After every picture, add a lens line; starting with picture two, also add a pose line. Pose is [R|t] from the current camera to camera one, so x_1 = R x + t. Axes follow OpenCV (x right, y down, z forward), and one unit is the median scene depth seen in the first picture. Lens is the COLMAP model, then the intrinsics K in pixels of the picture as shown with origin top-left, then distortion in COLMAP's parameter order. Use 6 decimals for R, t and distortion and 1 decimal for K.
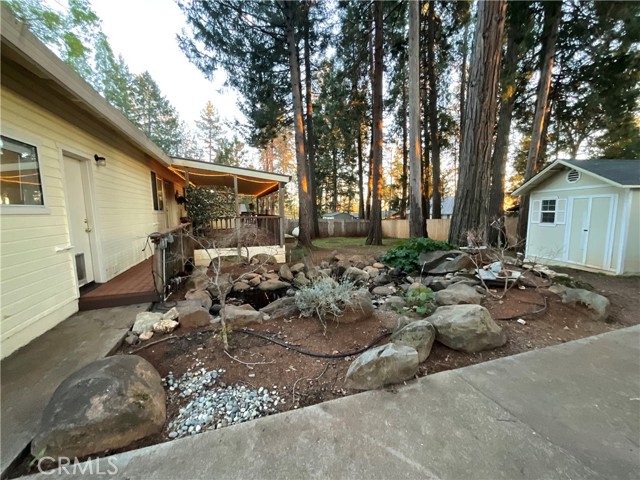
lens RADIAL K [[258.6, 0, 321.5], [0, 258.6, 239.9], [0, 0, 1]] dist [-0.001419, 0.000183]
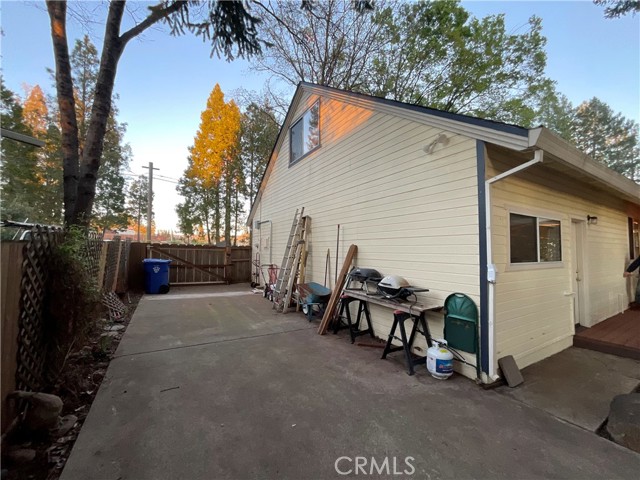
lens RADIAL K [[258.6, 0, 322.1], [0, 258.6, 242.1], [0, 0, 1]] dist [-0.001419, 0.000183]
pose [[0.200956, -0.020195, -0.979392, 0.029516], [-0.118903, 0.991892, -0.044850, -0.013223], [0.972357, 0.125466, 0.196925, -0.386031]]
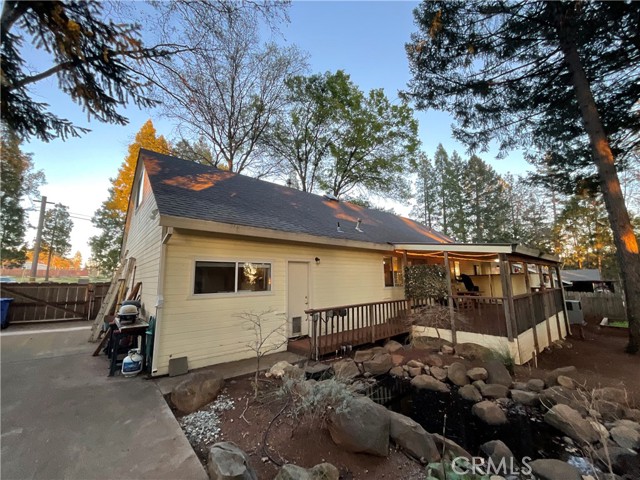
lens RADIAL K [[258.6, 0, 316.0], [0, 258.6, 242.5], [0, 0, 1]] dist [-0.001419, 0.000183]
pose [[0.357110, -0.135112, -0.924239, 0.699328], [-0.091646, 0.979640, -0.178622, -0.121974], [0.929556, 0.148490, 0.337457, 0.406514]]
